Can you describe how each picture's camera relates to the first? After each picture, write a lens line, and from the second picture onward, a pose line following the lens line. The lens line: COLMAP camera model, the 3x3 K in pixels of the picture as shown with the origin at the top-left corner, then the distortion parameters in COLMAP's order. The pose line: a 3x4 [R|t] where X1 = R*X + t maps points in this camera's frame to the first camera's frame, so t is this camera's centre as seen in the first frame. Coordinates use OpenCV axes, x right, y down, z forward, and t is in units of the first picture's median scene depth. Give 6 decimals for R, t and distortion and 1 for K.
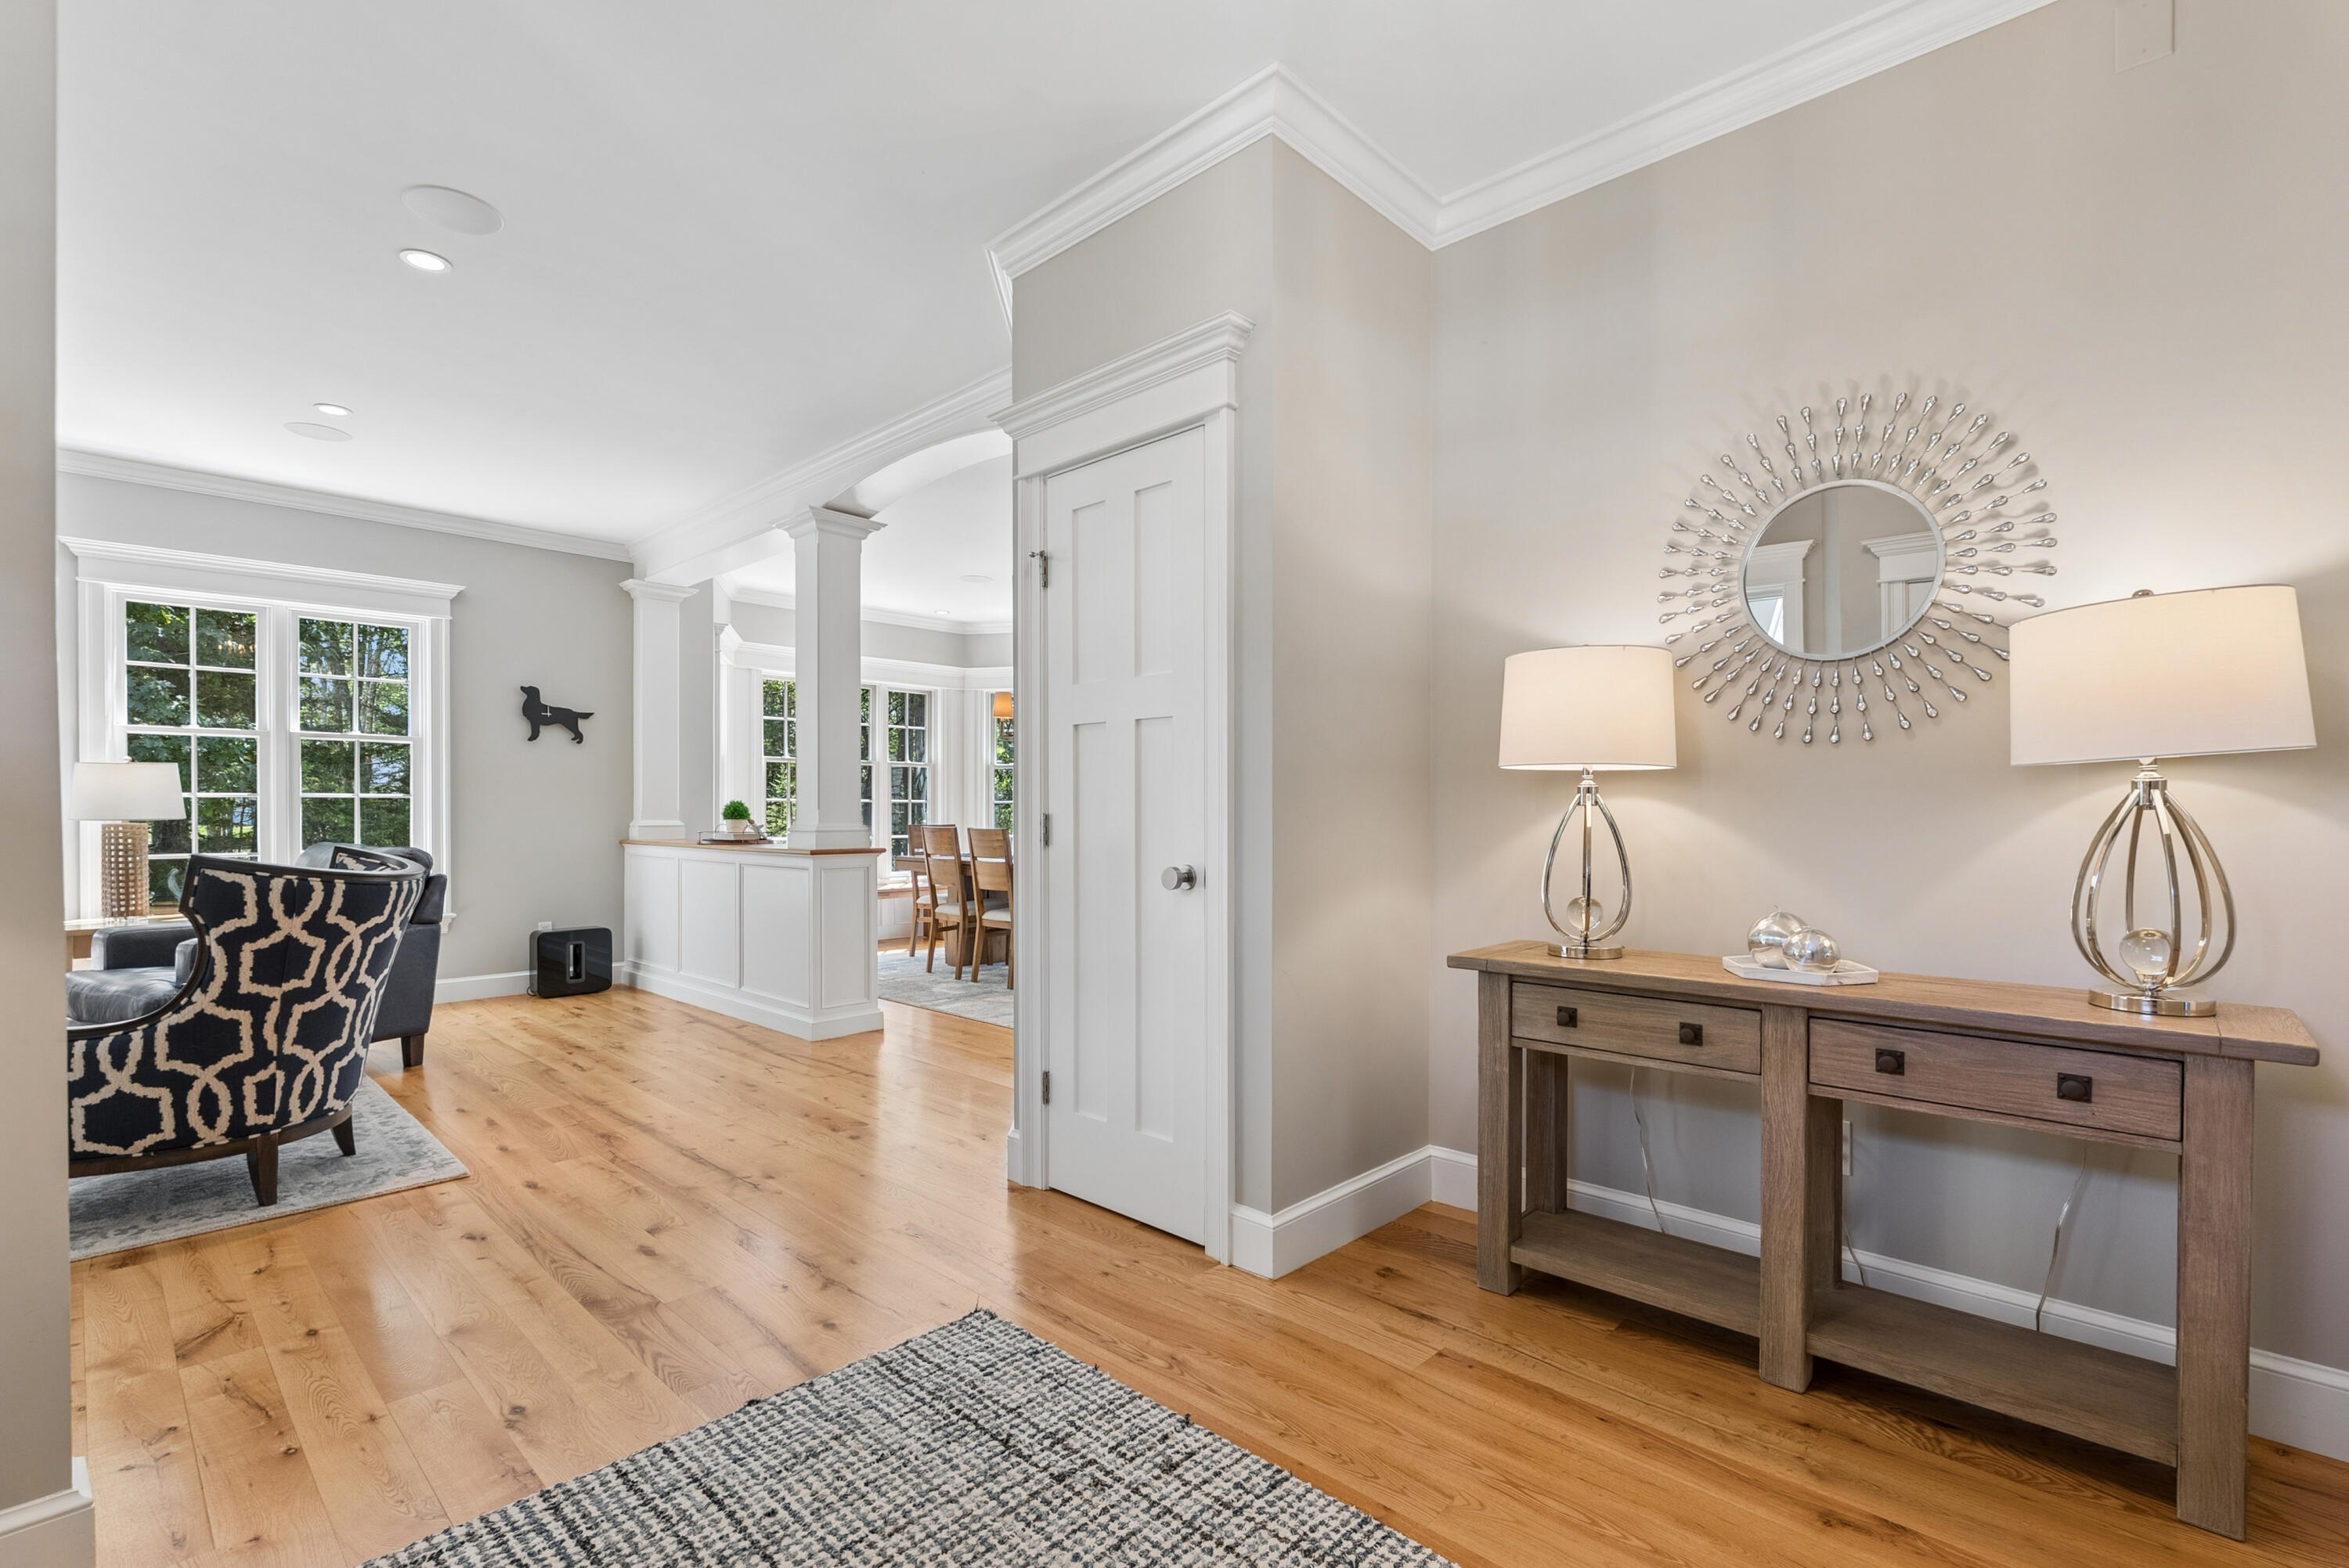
lens RADIAL K [[1044.3, 0, 1186.3], [0, 1044.3, 818.0], [0, 0, 1]] dist [-0.000990, 0.000006]
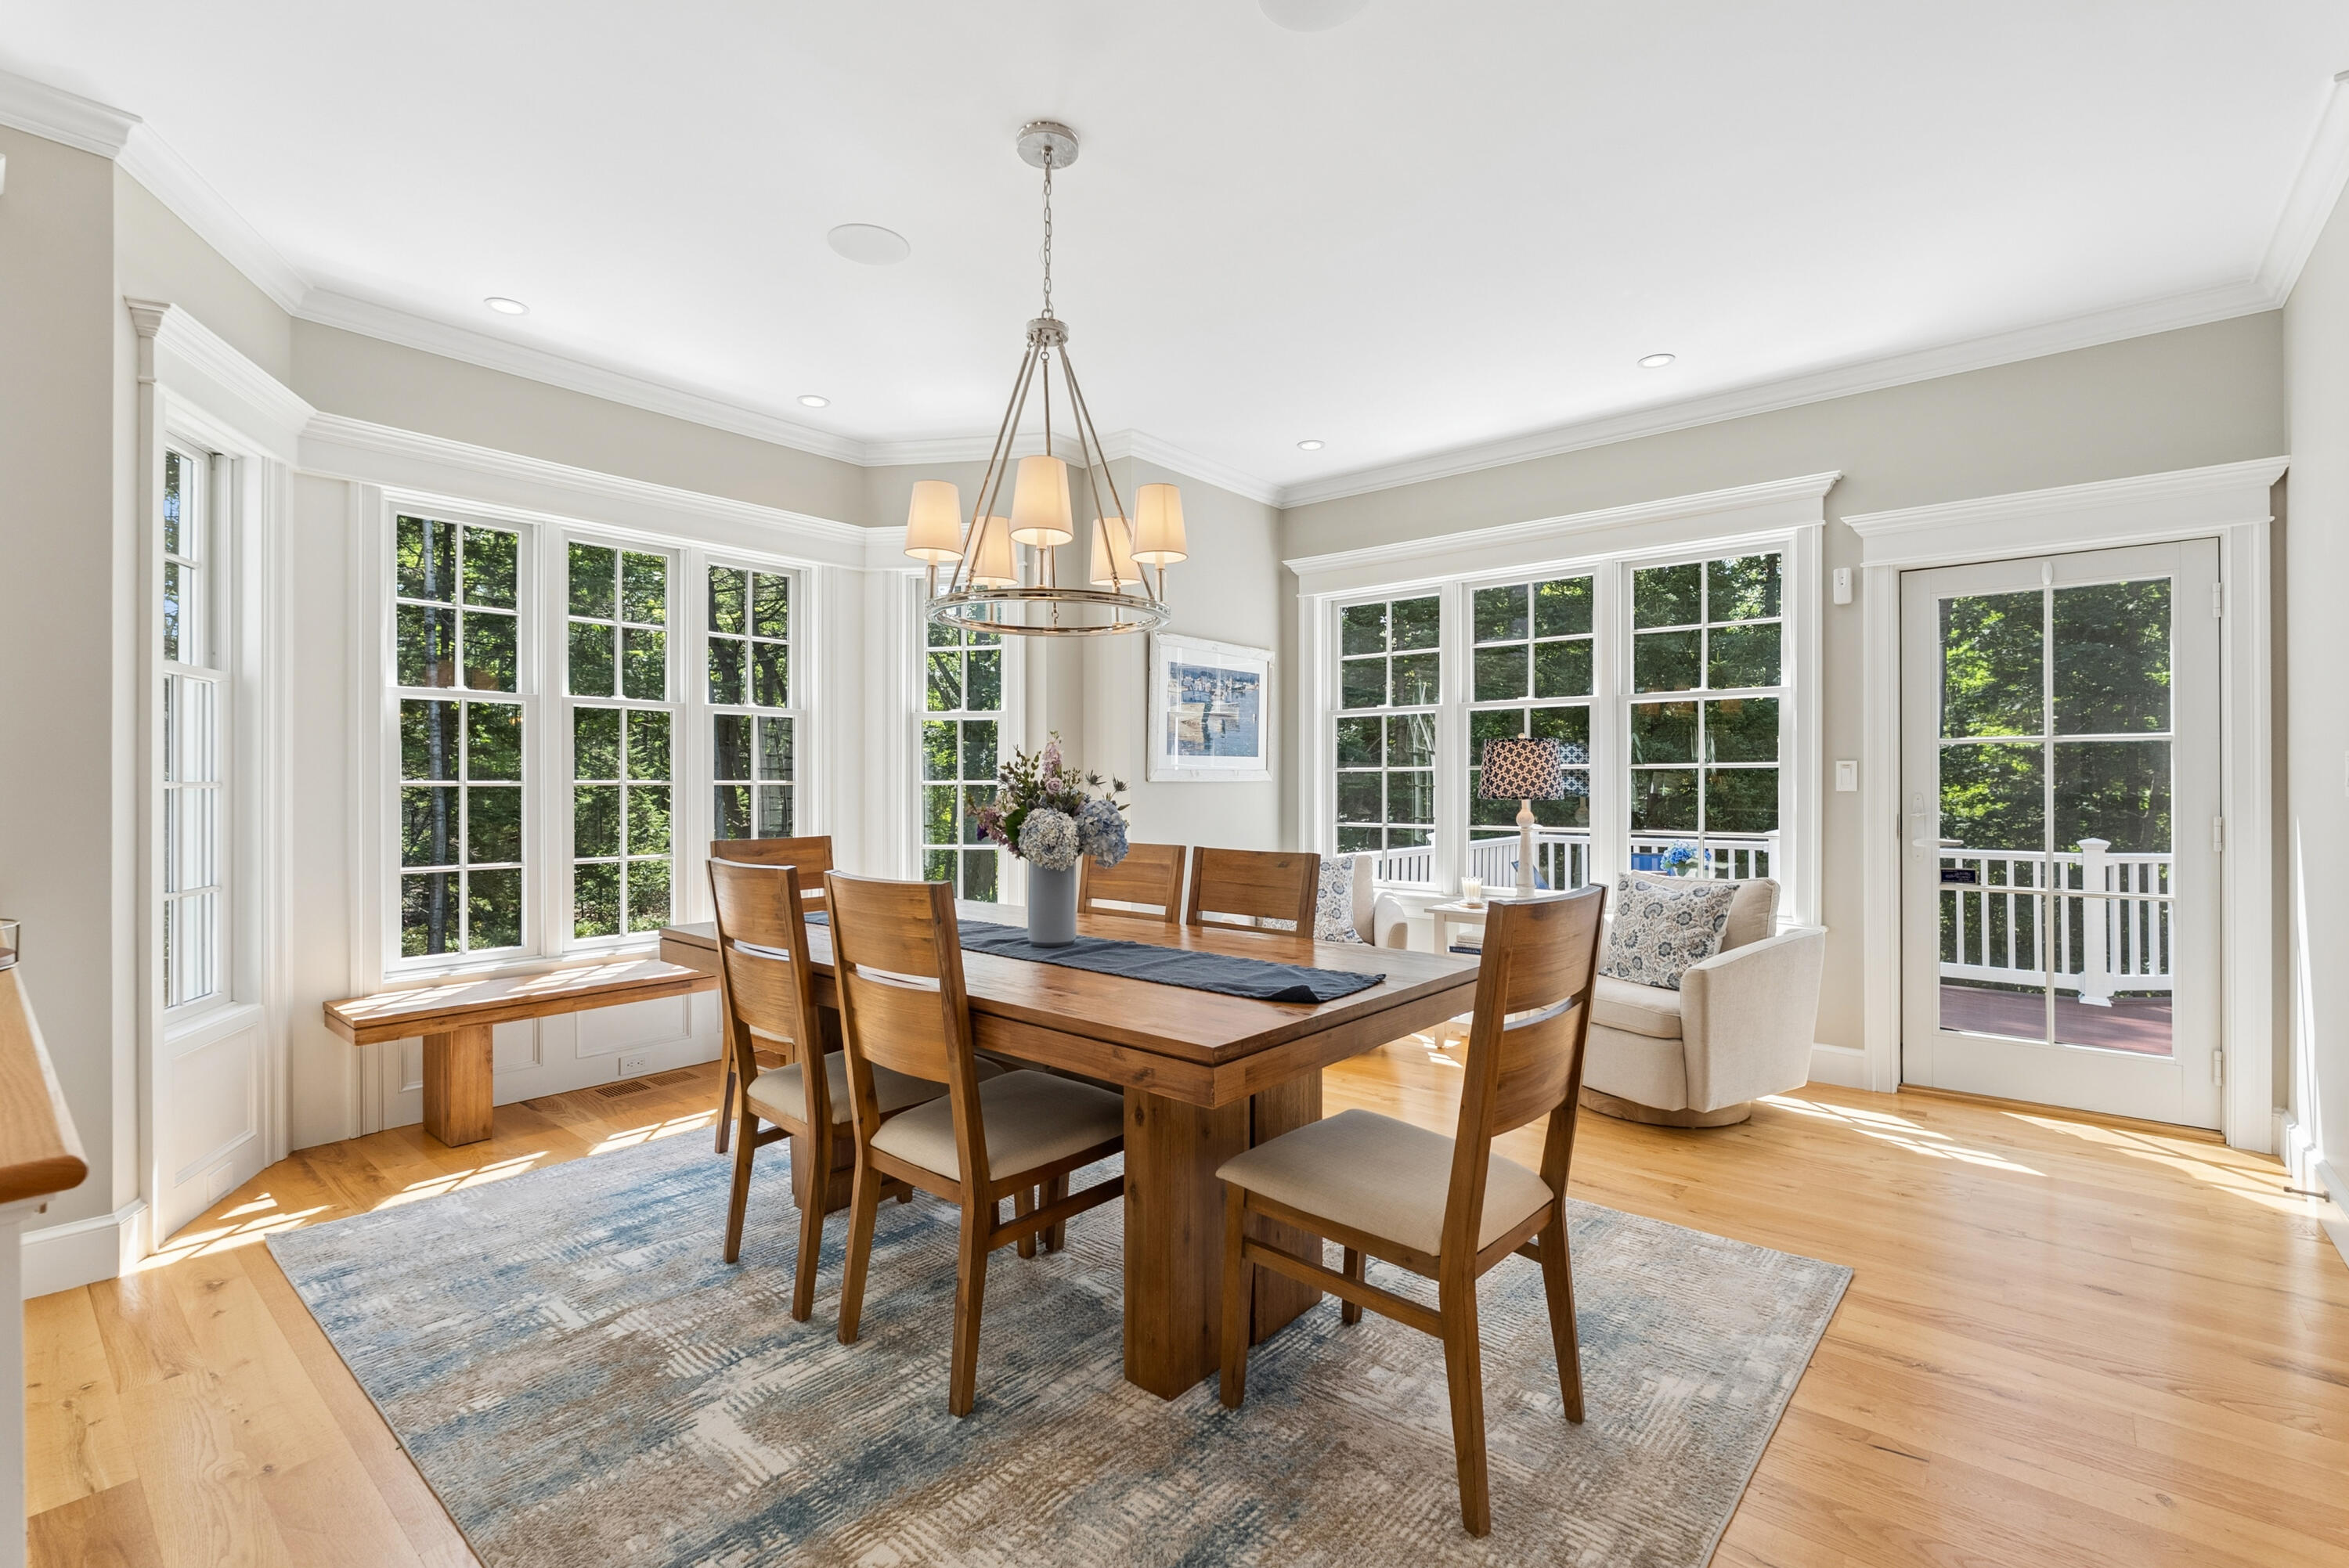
lens RADIAL K [[1044.3, 0, 1183.3], [0, 1044.3, 779.7], [0, 0, 1]] dist [-0.000990, 0.000006]
pose [[0.998741, -0.002993, 0.050081, -0.266072], [0.003294, 0.999977, -0.005931, -0.043021], [-0.050062, 0.006088, 0.998728, 1.574170]]
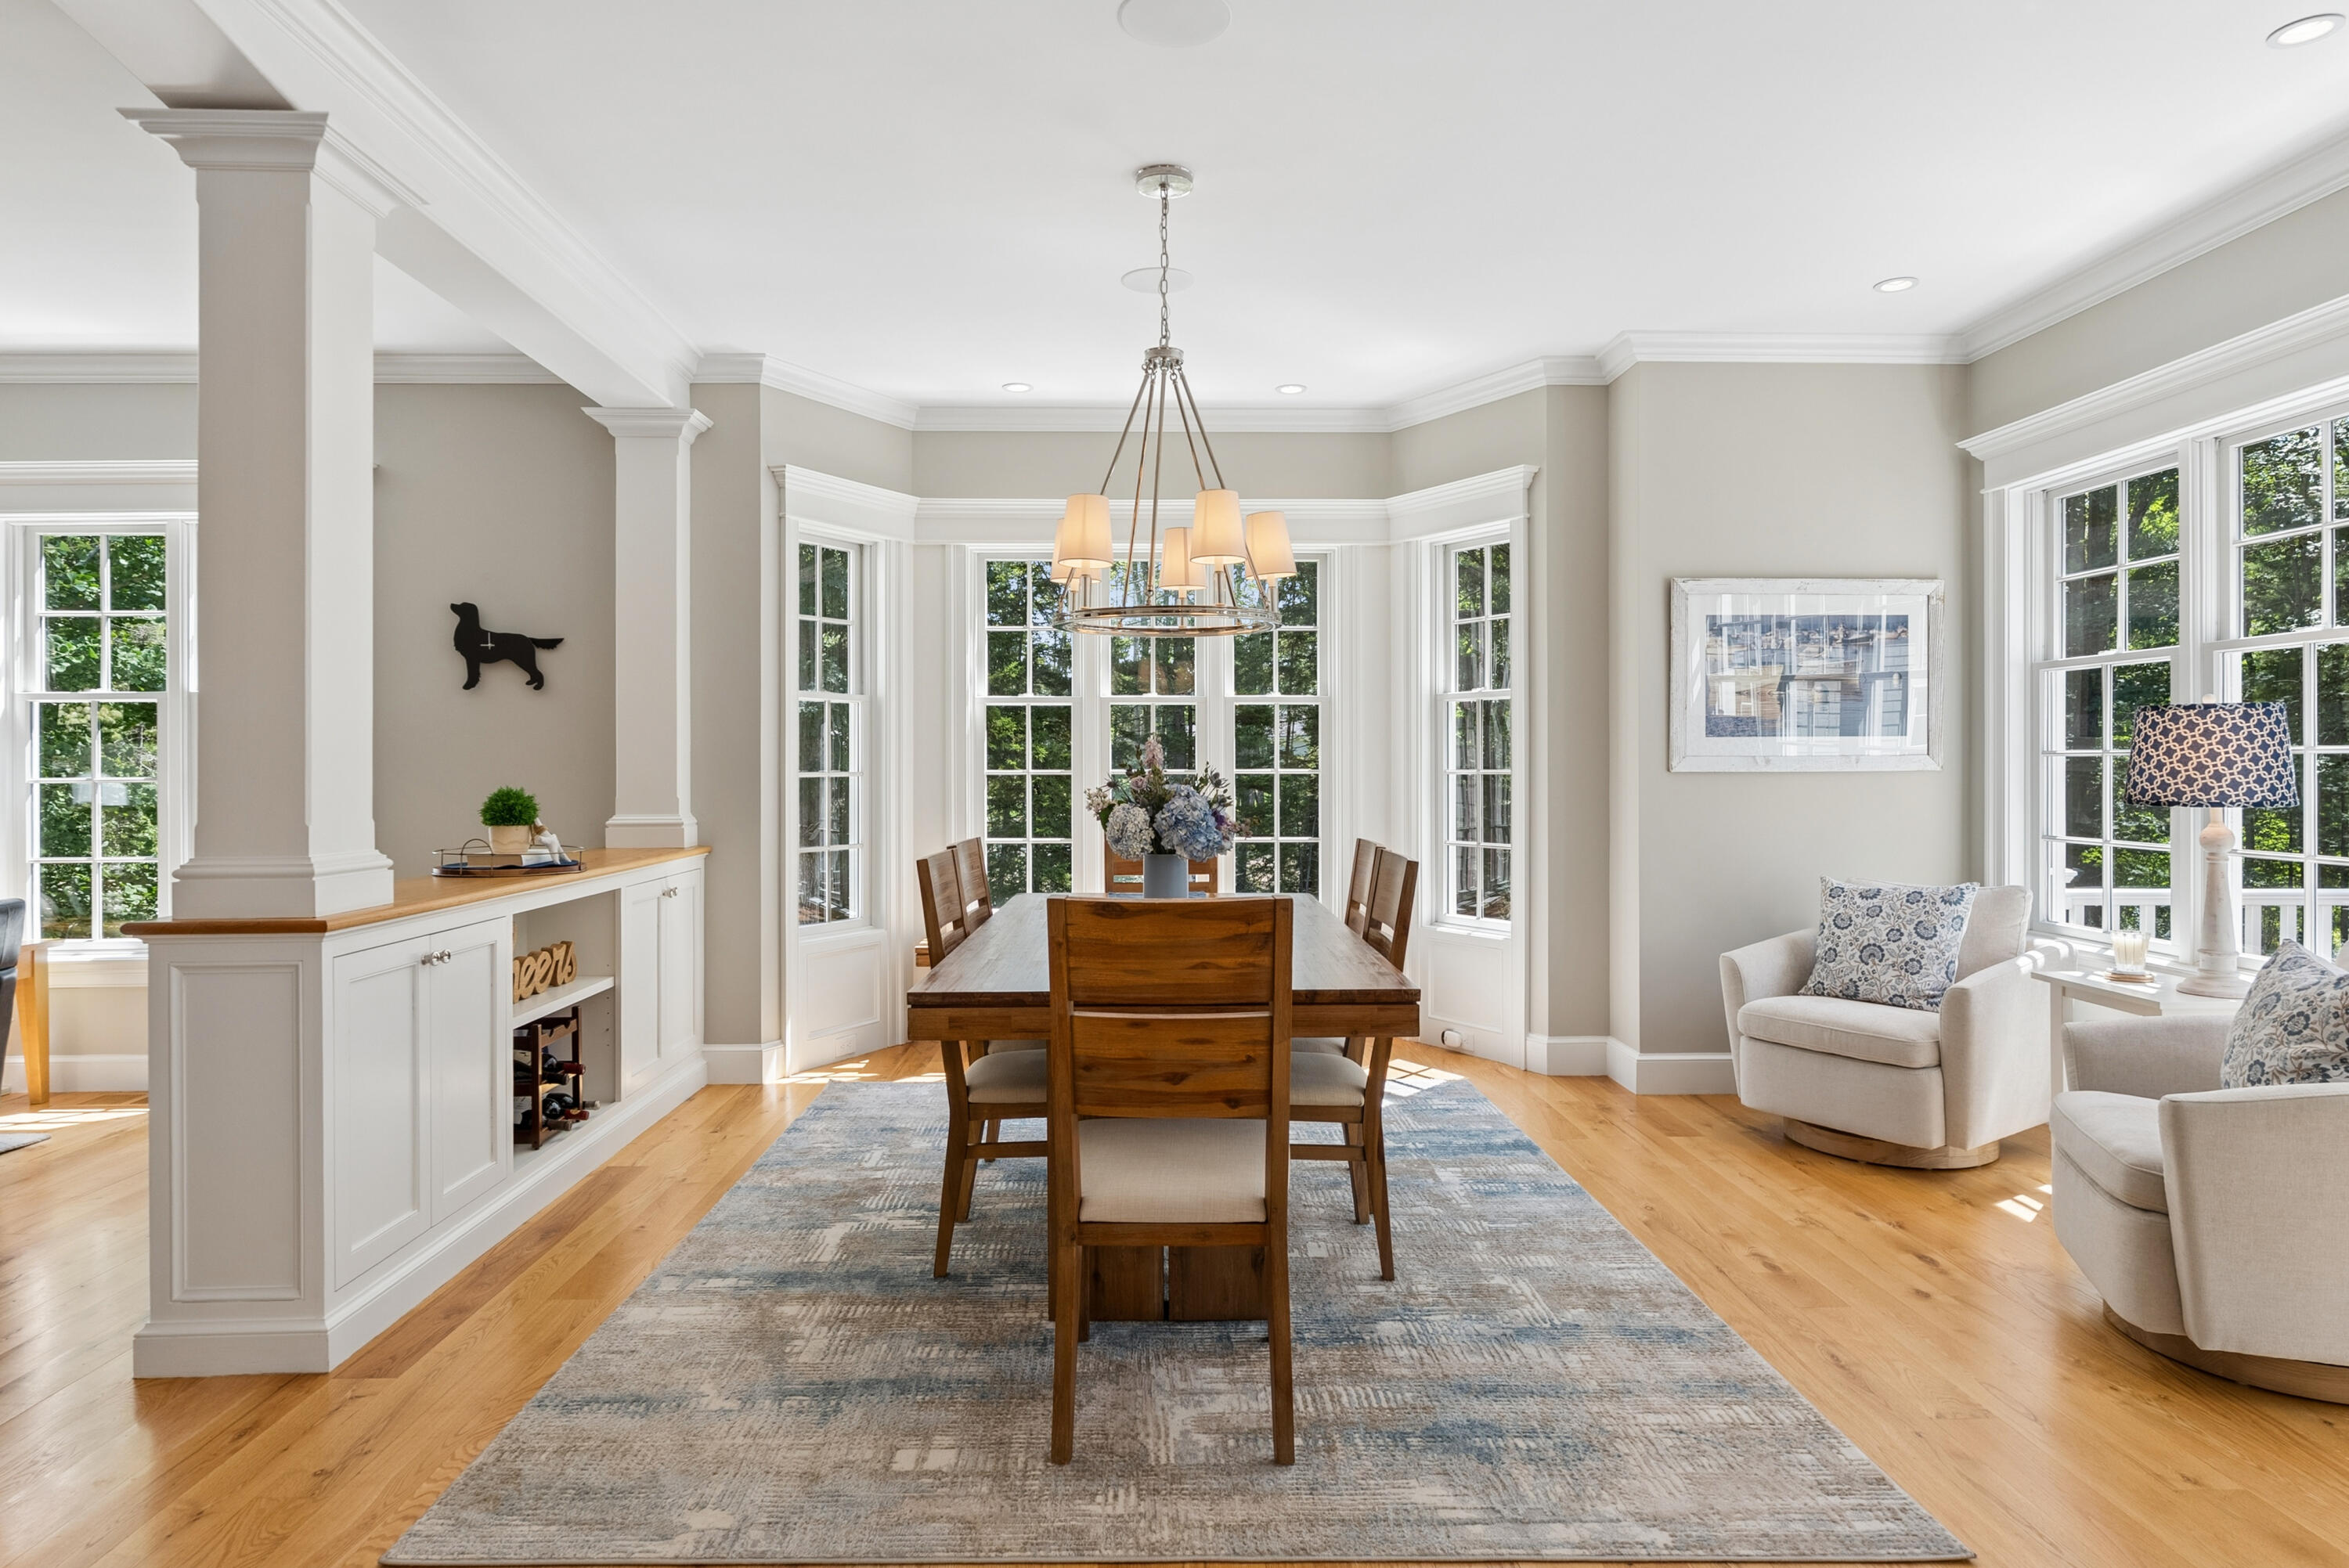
lens RADIAL K [[1358.7, 0, 1157.9], [0, 1358.7, 760.3], [0, 0, 1]] dist [0.007435, 0.000114]
pose [[0.698598, -0.004573, -0.715500, 0.575151], [0.001073, 0.999985, -0.005343, -0.056650], [0.715513, 0.002965, 0.698593, 1.602762]]
